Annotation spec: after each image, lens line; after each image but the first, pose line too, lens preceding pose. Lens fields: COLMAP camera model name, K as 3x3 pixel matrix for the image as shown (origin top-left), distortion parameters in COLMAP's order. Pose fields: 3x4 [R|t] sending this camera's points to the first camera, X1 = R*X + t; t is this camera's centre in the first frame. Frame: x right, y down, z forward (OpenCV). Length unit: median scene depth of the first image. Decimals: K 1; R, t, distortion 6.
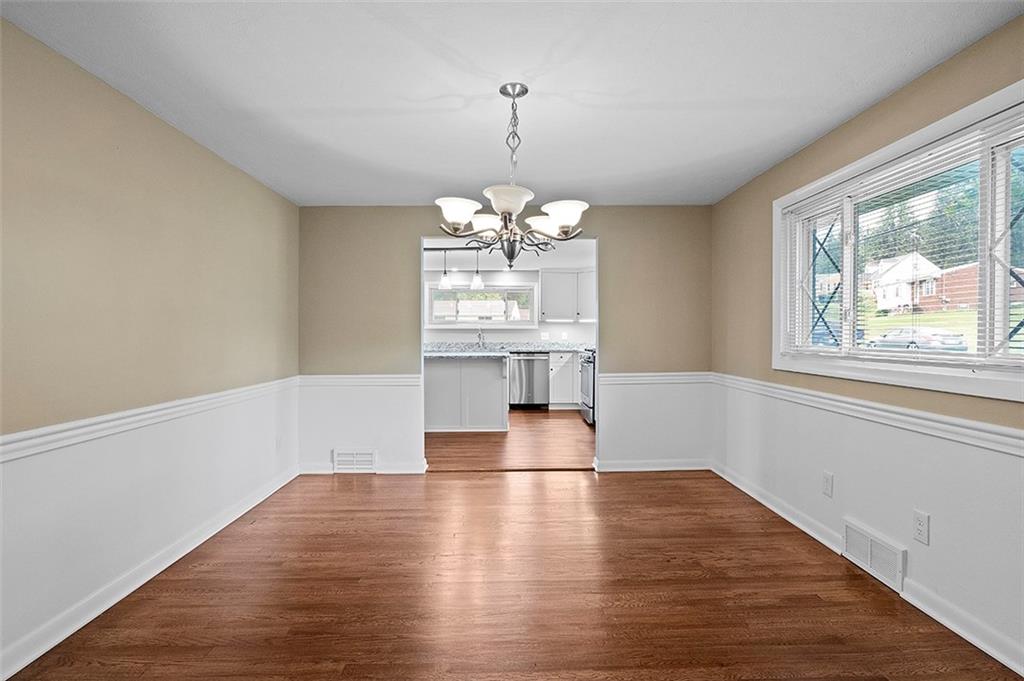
lens RADIAL K [[509.9, 0, 521.9], [0, 509.9, 339.3], [0, 0, 1]] dist [-0.013167, 0.000314]
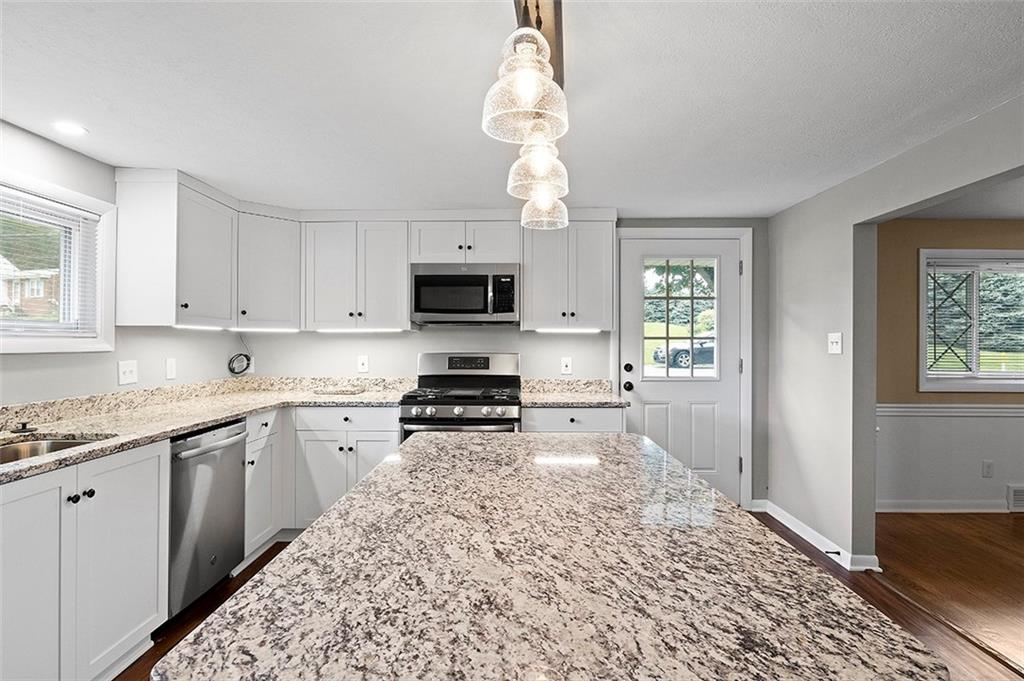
lens RADIAL K [[509.9, 0, 516.7], [0, 509.9, 342.2], [0, 0, 1]] dist [-0.013167, 0.000314]
pose [[0.021861, -0.003162, 0.999756, -0.764193], [0.007274, 0.999969, 0.003003, -0.074334], [-0.999735, 0.007206, 0.021883, 2.121896]]
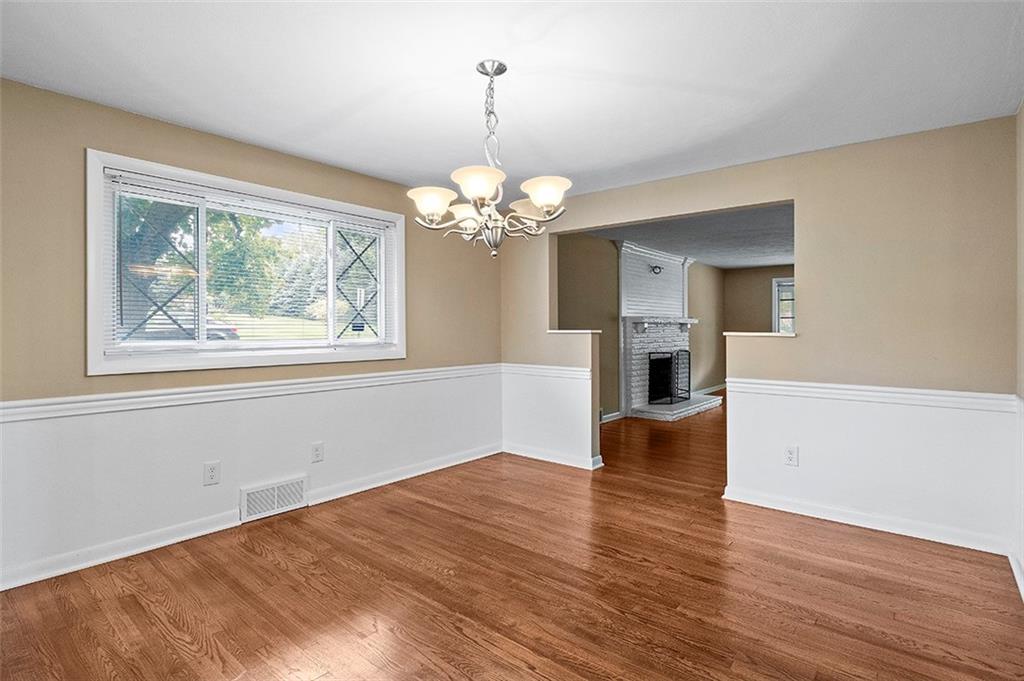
lens RADIAL K [[509.9, 0, 513.3], [0, 509.9, 334.9], [0, 0, 1]] dist [-0.013167, 0.000314]
pose [[-0.751773, -0.003426, 0.659413, -0.506017], [0.007127, 0.999886, 0.013320, -0.006173], [-0.659383, 0.014713, -0.751663, 1.280060]]
